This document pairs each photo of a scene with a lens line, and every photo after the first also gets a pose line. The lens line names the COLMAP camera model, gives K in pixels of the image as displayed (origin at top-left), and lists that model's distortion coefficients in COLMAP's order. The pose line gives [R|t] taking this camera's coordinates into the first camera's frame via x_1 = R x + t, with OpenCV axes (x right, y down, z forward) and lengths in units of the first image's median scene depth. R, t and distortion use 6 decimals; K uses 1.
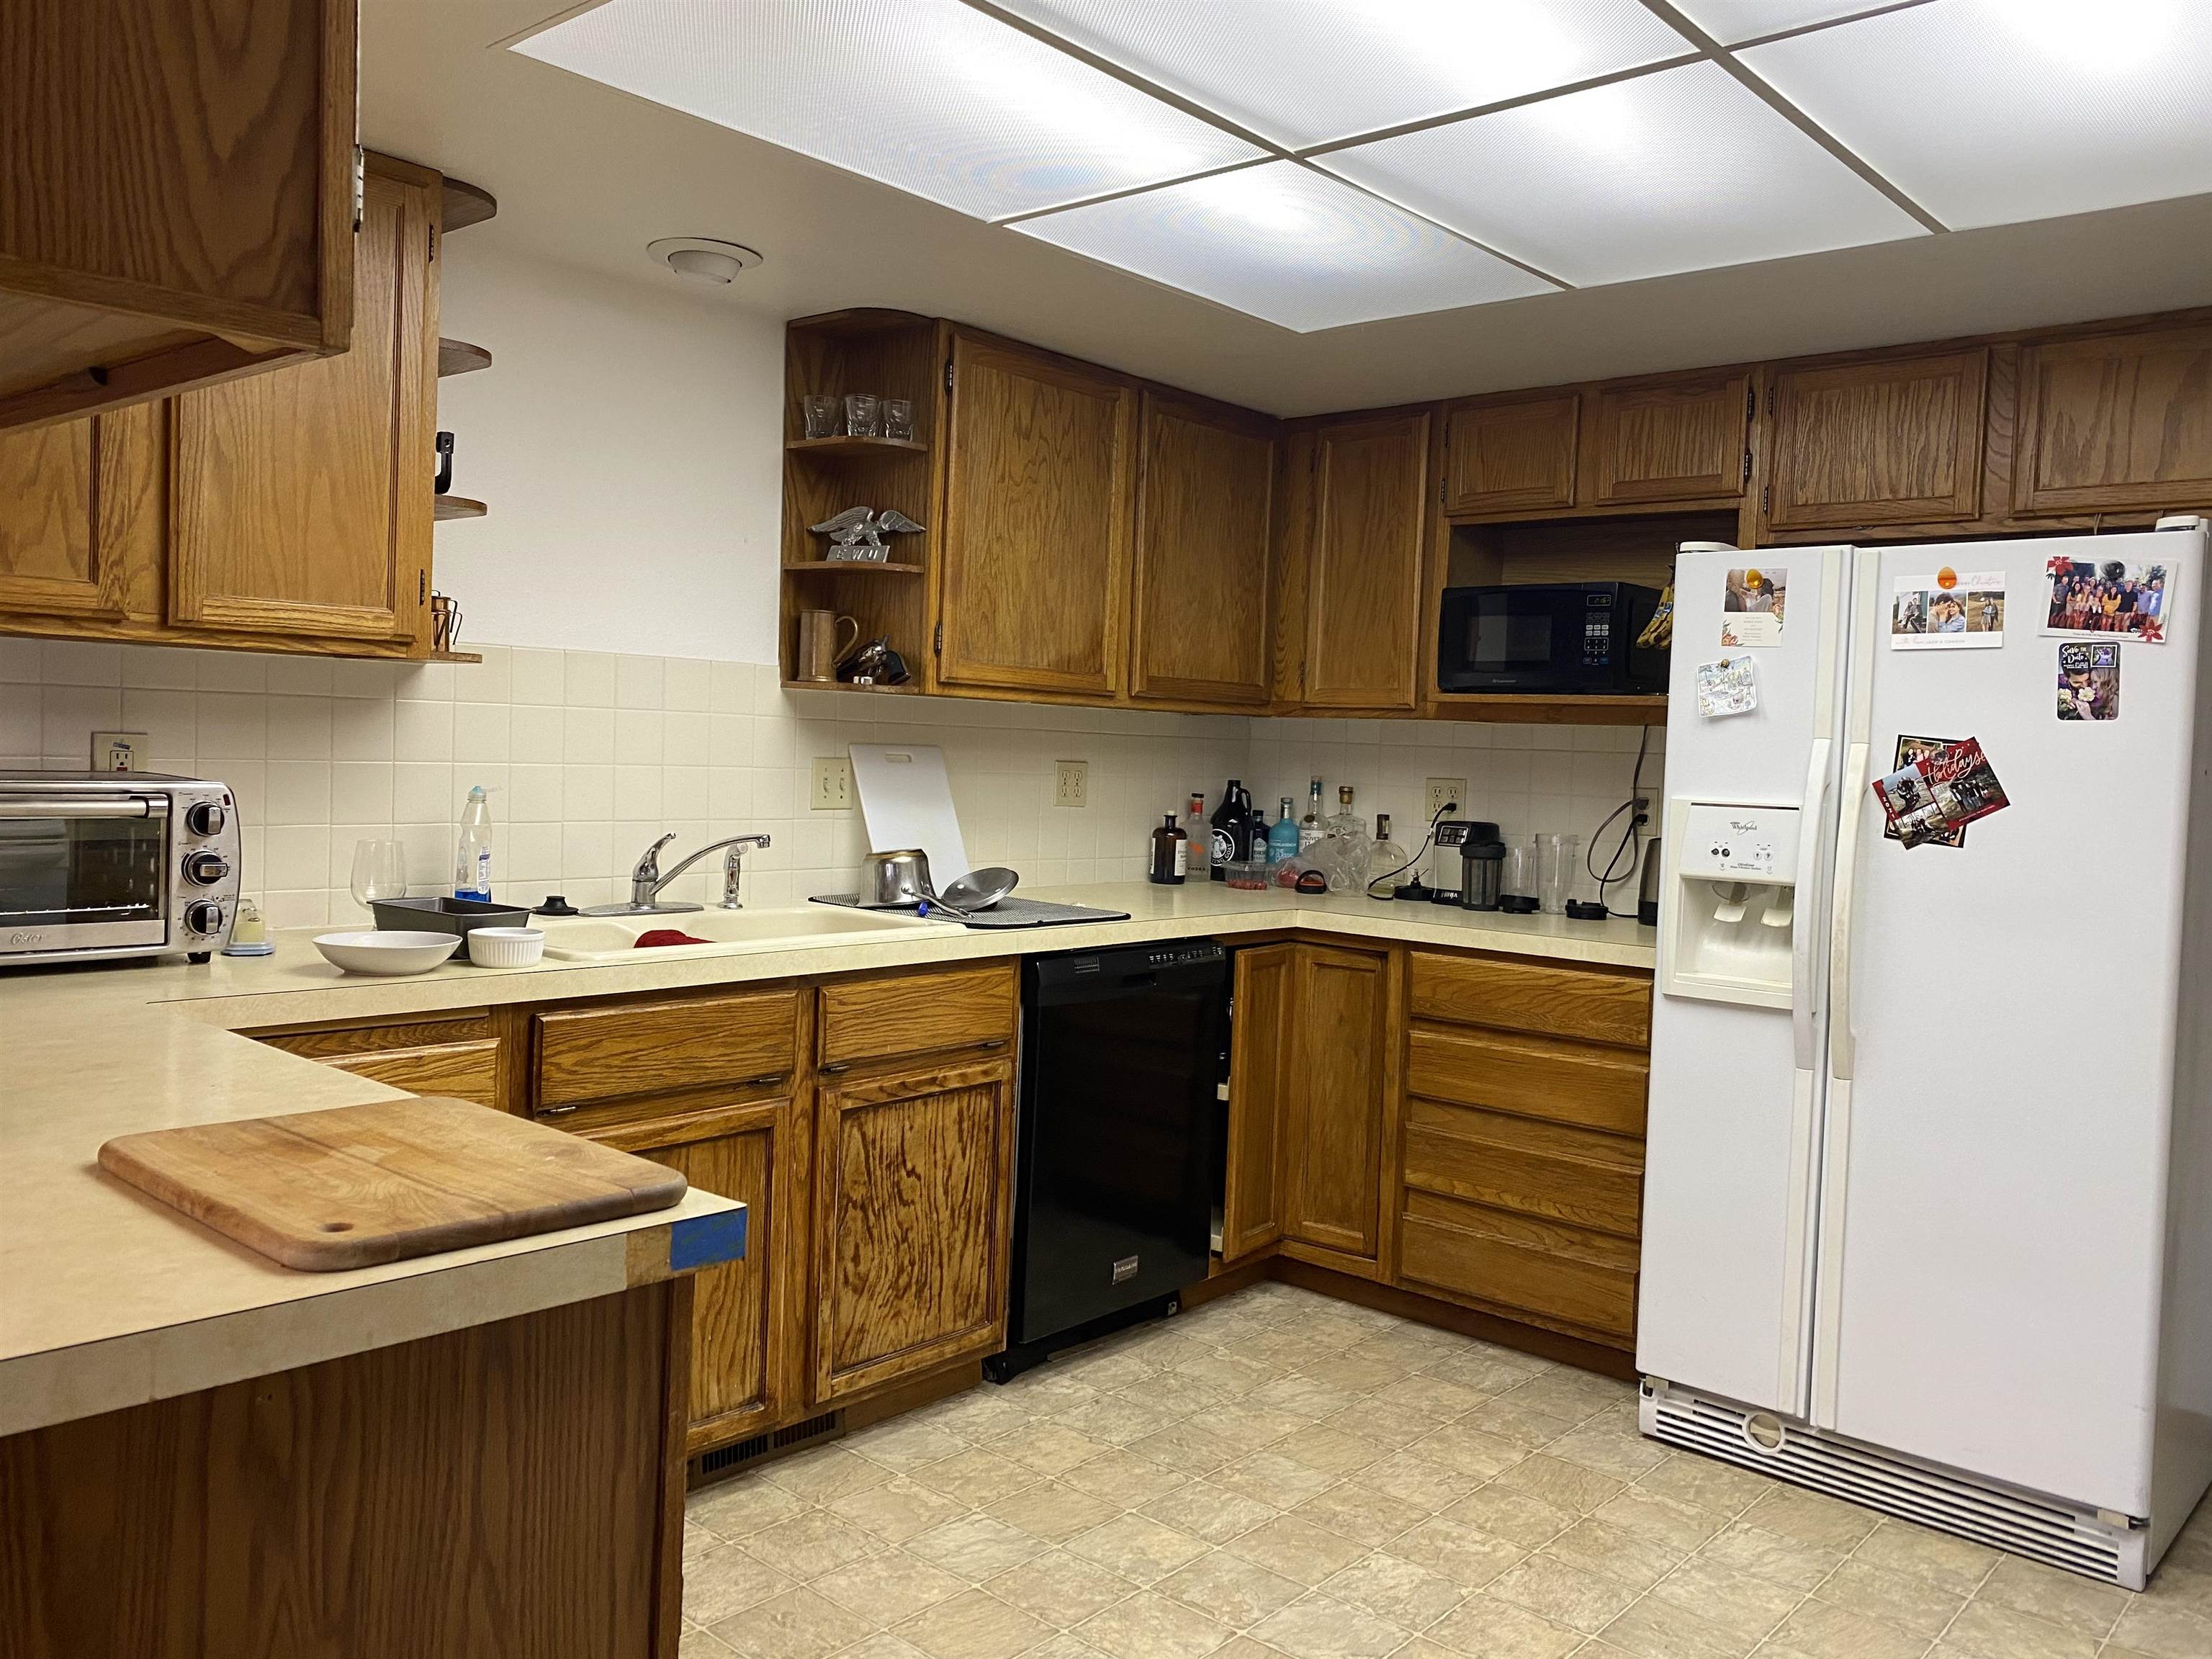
lens RADIAL K [[1695.8, 0, 1106.0], [0, 1695.8, 829.5], [0, 0, 1]] dist [0.006089, 0.003133]
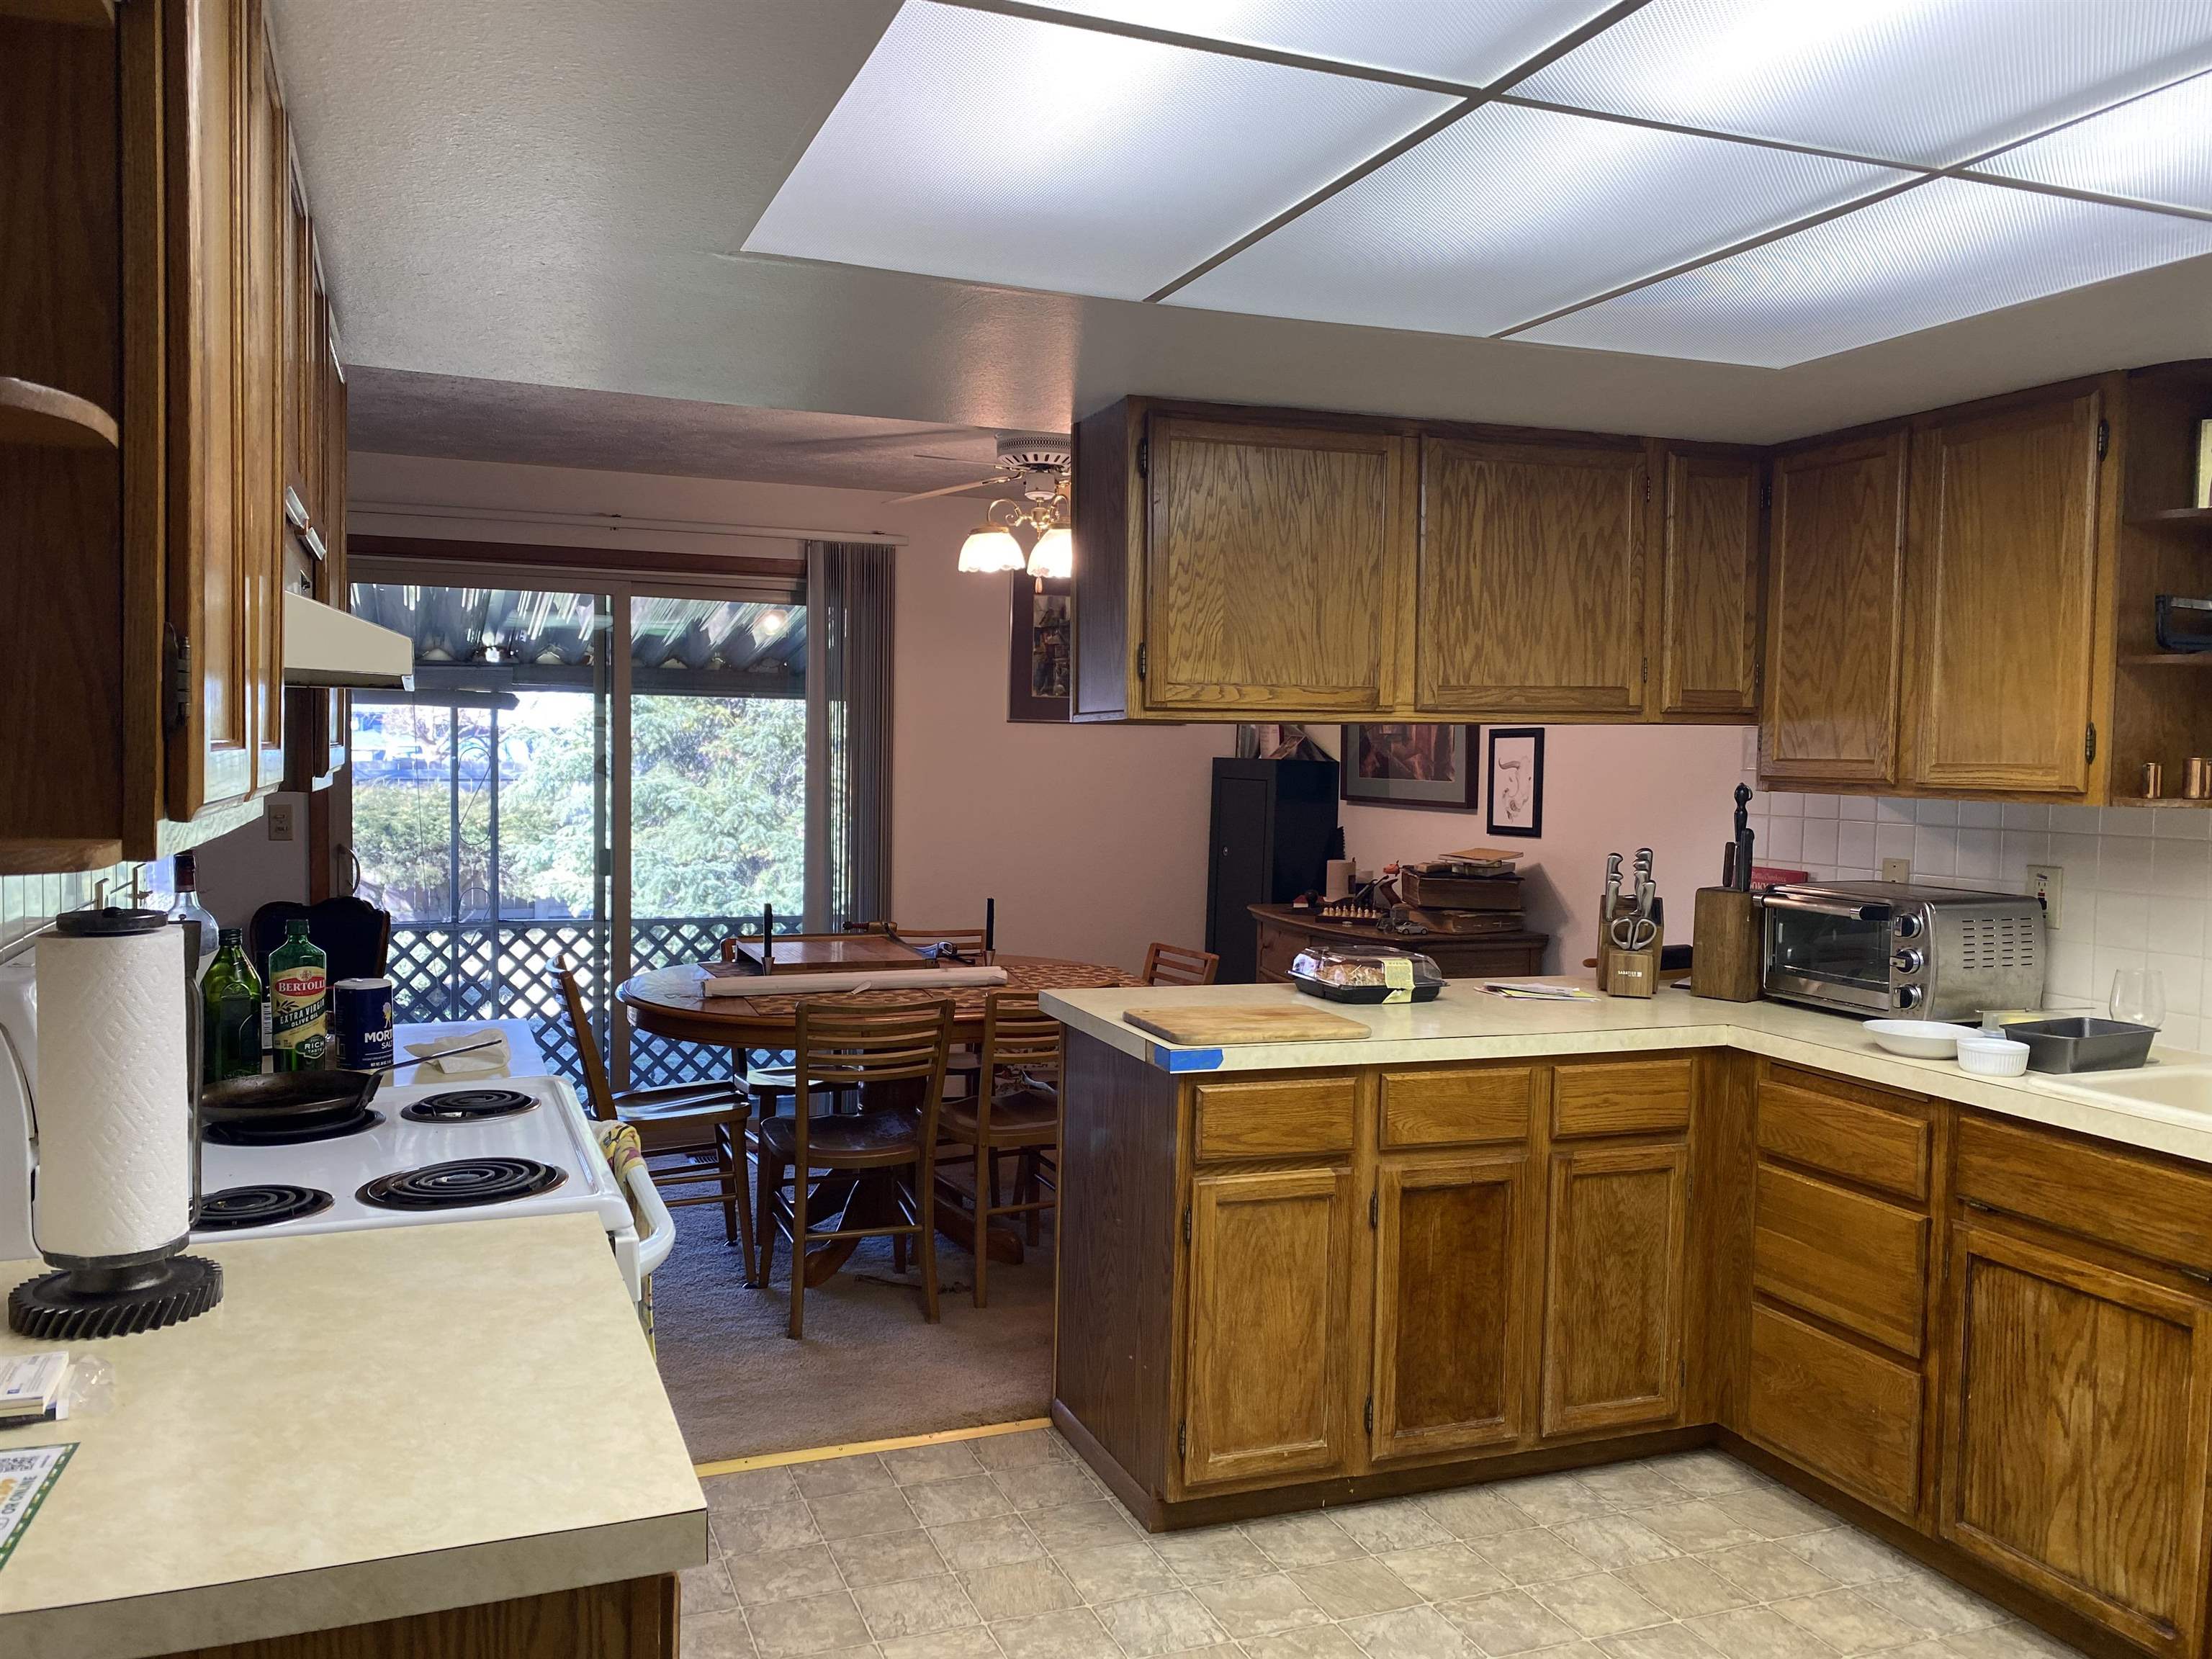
lens RADIAL K [[1695.8, 0, 1106.0], [0, 1695.8, 829.5], [0, 0, 1]] dist [0.006089, 0.003133]
pose [[-0.438595, -0.010913, -0.898618, 1.037922], [-0.095243, 0.994859, 0.034404, -0.070360], [0.893623, 0.100676, -0.437380, 1.044859]]
